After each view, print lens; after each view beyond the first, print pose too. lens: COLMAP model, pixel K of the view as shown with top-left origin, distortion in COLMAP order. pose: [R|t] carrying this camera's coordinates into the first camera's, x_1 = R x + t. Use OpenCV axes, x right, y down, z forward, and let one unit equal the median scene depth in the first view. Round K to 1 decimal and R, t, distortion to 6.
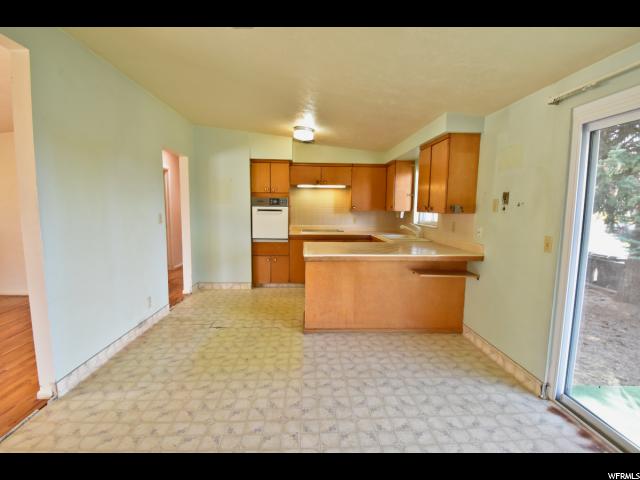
lens RADIAL K [[299.6, 0, 320.0], [0, 299.6, 240.0], [0, 0, 1]] dist [-0.008766, -0.000699]
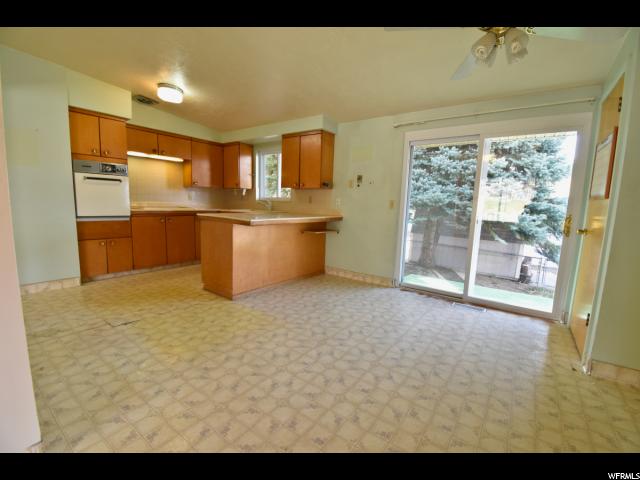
lens RADIAL K [[283.4, 0, 320.1], [0, 283.4, 241.6], [0, 0, 1]] dist [0.000494, -0.017175]
pose [[0.628549, -0.093989, 0.772070, -0.544949], [0.057083, 0.995569, 0.074726, 0.053586], [-0.775673, -0.002897, 0.631129, 0.145732]]
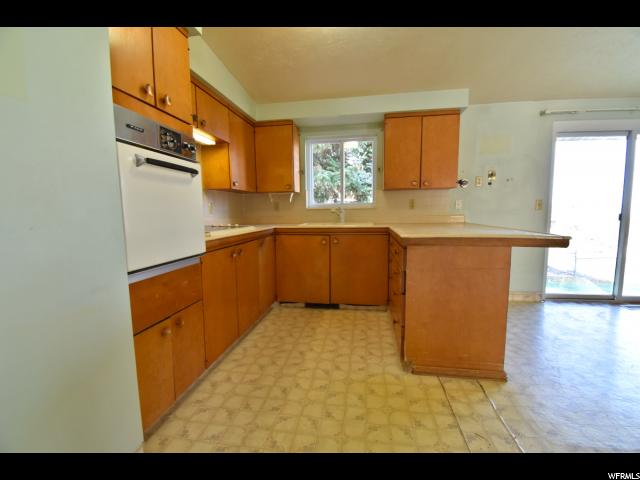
lens RADIAL K [[284.7, 0, 321.1], [0, 284.7, 237.4], [0, 0, 1]] dist [0.018892, -0.017797]
pose [[0.202531, -0.108150, 0.973285, -0.584349], [0.122170, 0.988909, 0.084464, -0.050615], [-0.971625, 0.101800, 0.213498, 1.105985]]
